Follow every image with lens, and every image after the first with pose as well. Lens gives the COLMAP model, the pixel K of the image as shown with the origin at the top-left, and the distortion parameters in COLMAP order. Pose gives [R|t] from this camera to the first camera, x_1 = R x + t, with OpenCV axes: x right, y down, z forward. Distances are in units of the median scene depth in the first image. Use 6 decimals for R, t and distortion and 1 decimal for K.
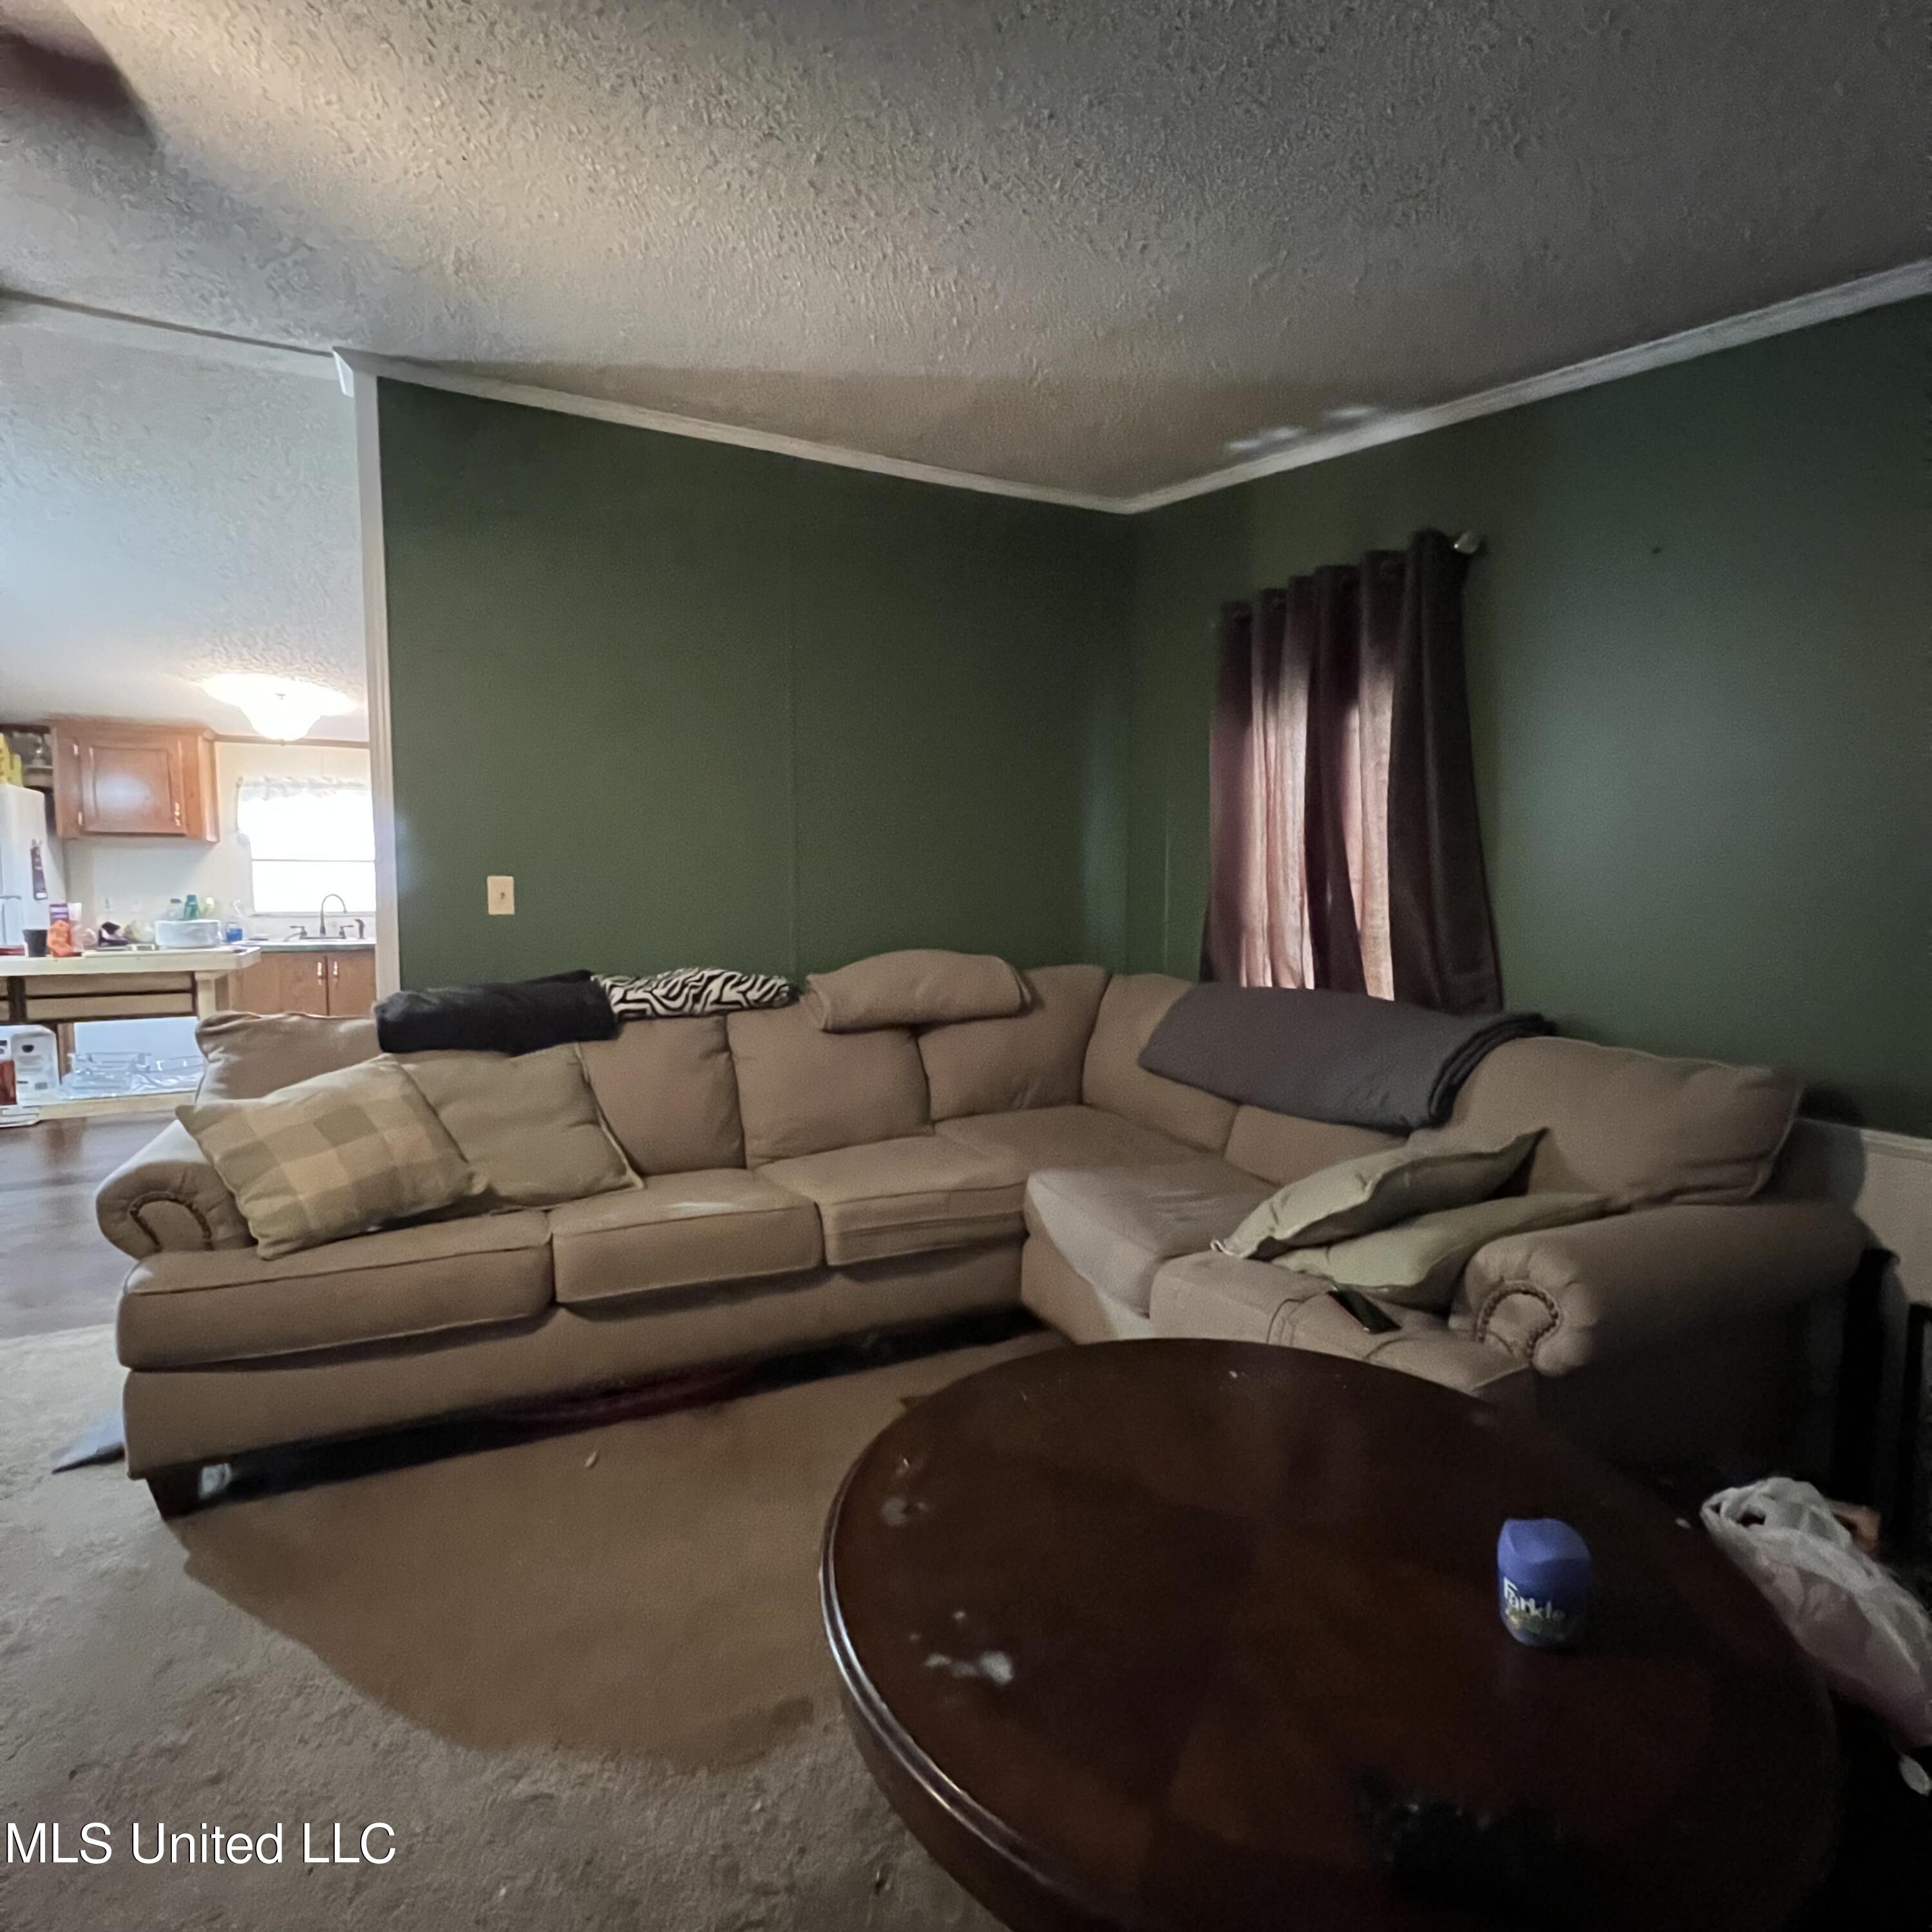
lens RADIAL K [[1037.7, 0, 966.0], [0, 1037.7, 966.0], [0, 0, 1]] dist [-0.000580, -0.000080]
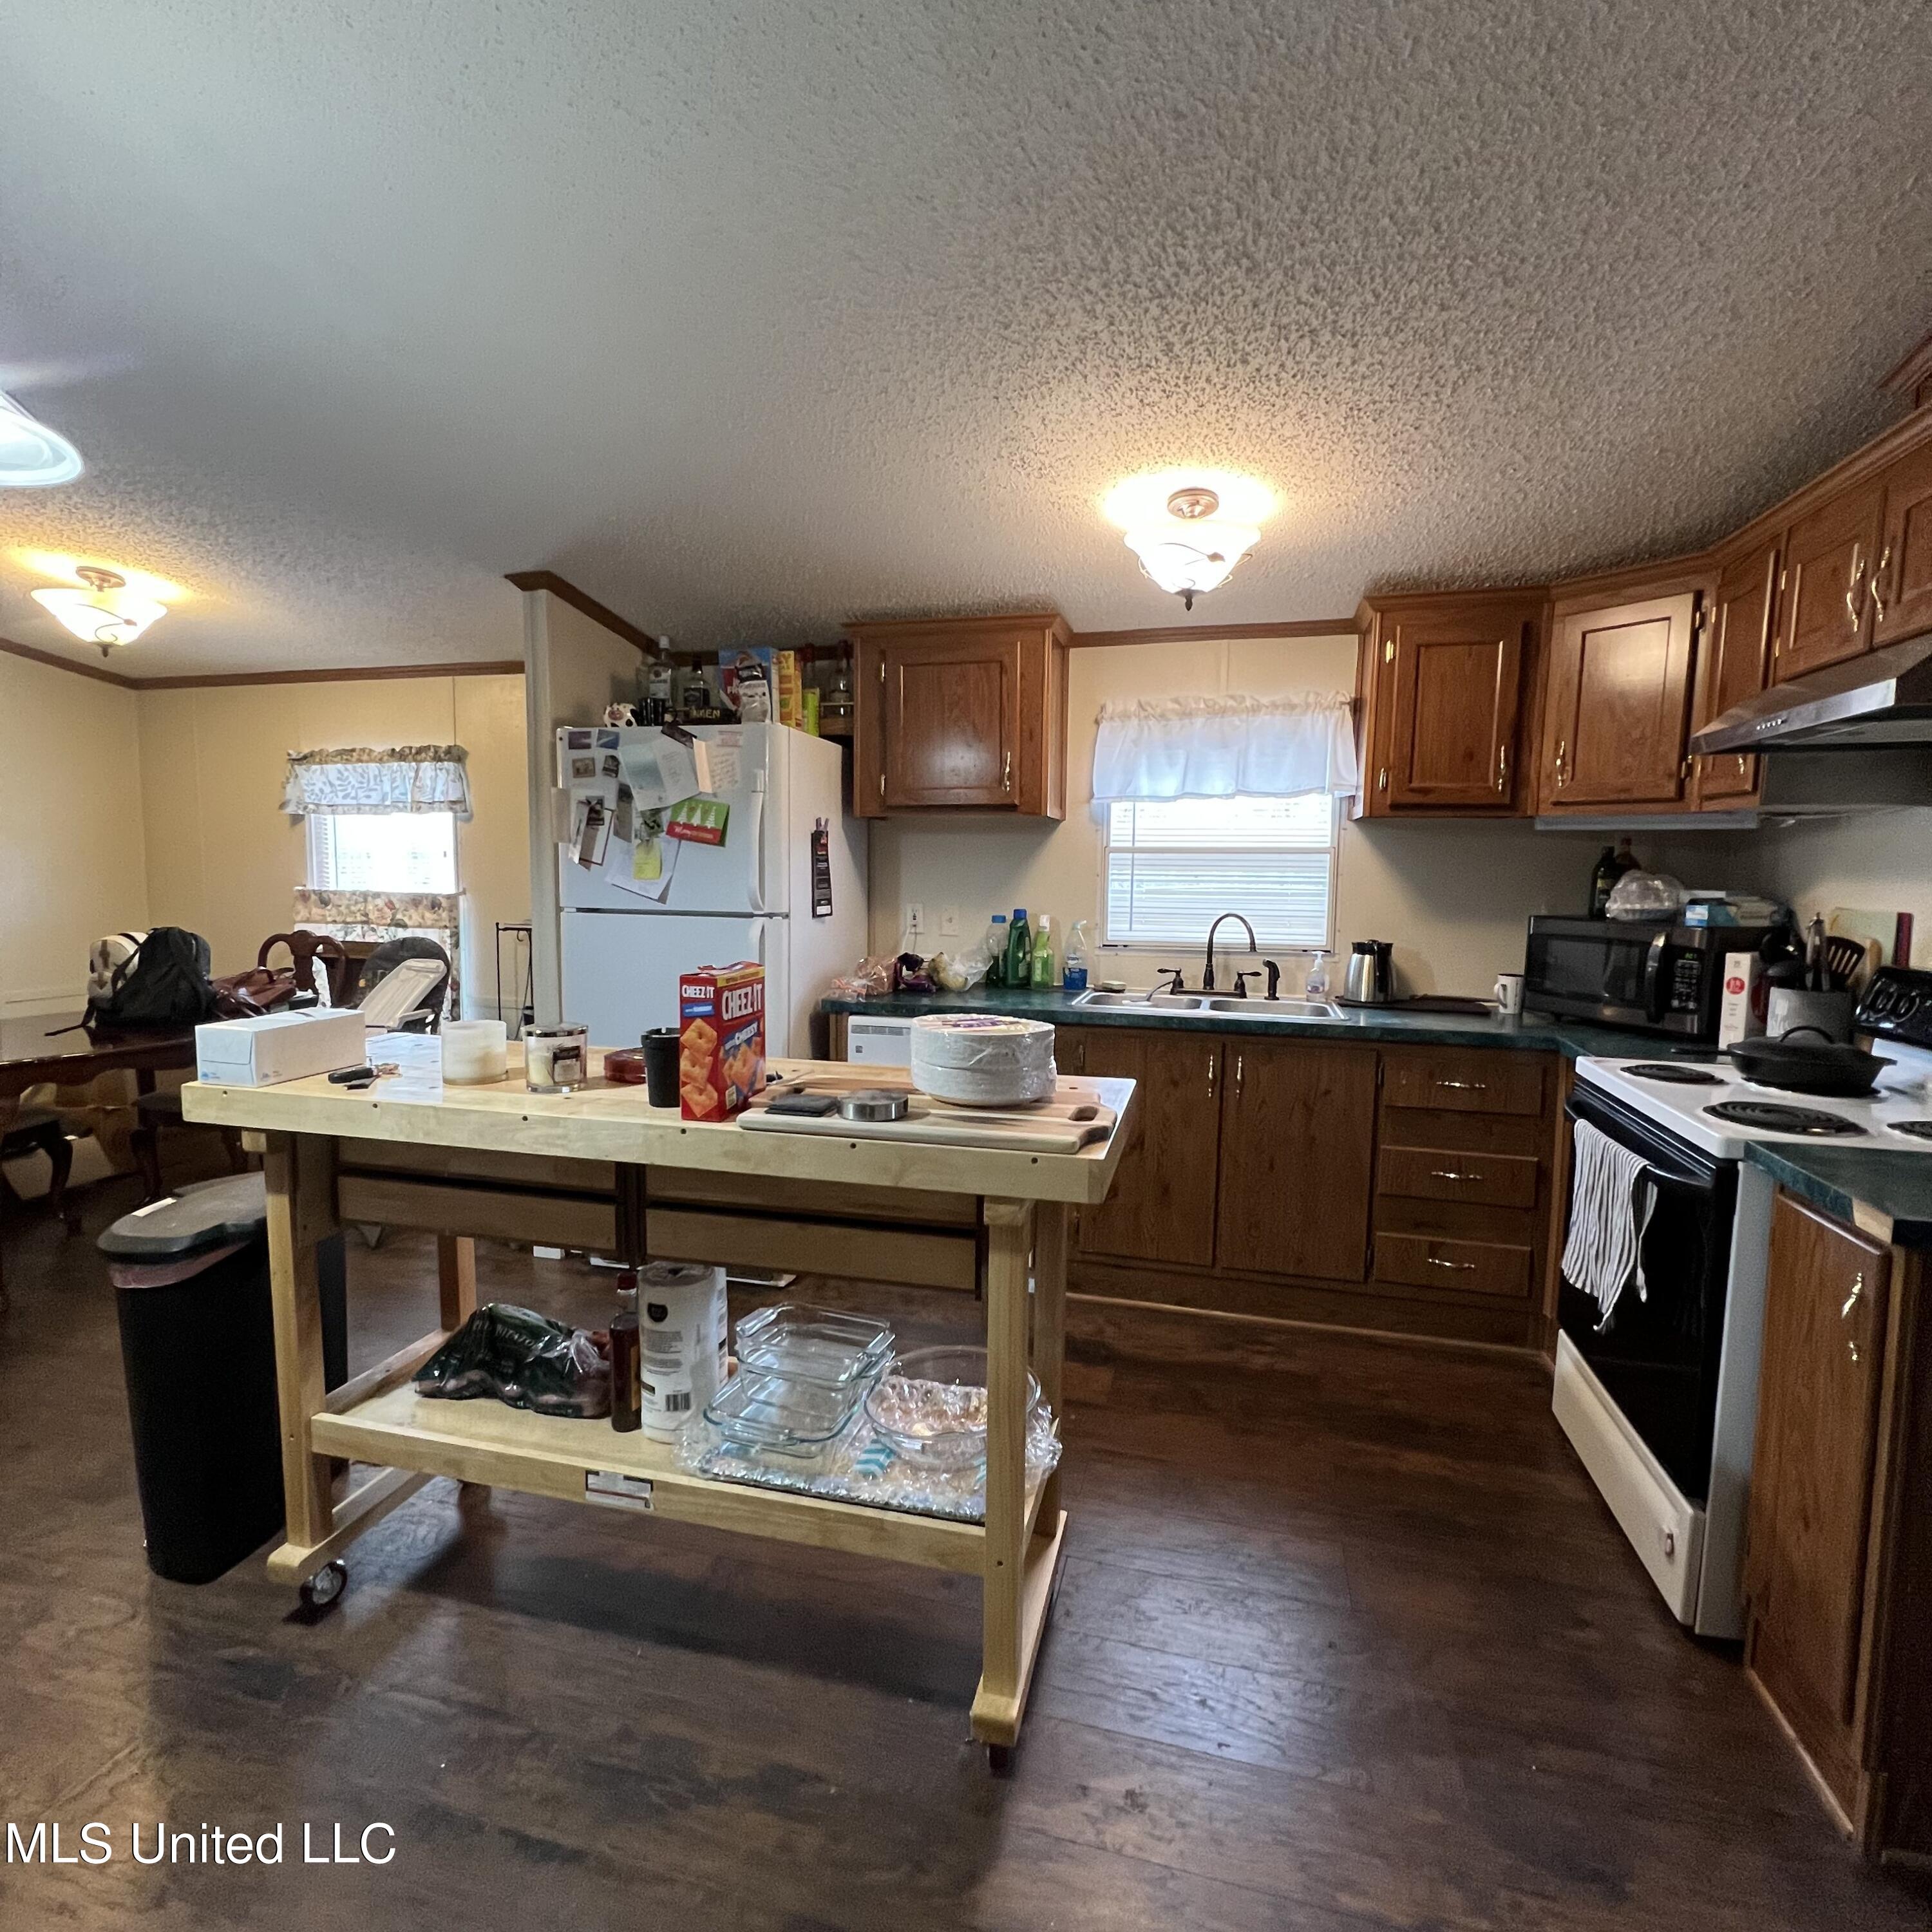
lens RADIAL K [[1037.7, 0, 966.0], [0, 1037.7, 966.0], [0, 0, 1]] dist [-0.000580, -0.000080]
pose [[0.757628, 0.067030, -0.649236, -0.389463], [-0.059788, 0.997658, 0.033233, -0.055571], [0.649943, 0.013639, 0.759861, 0.538734]]
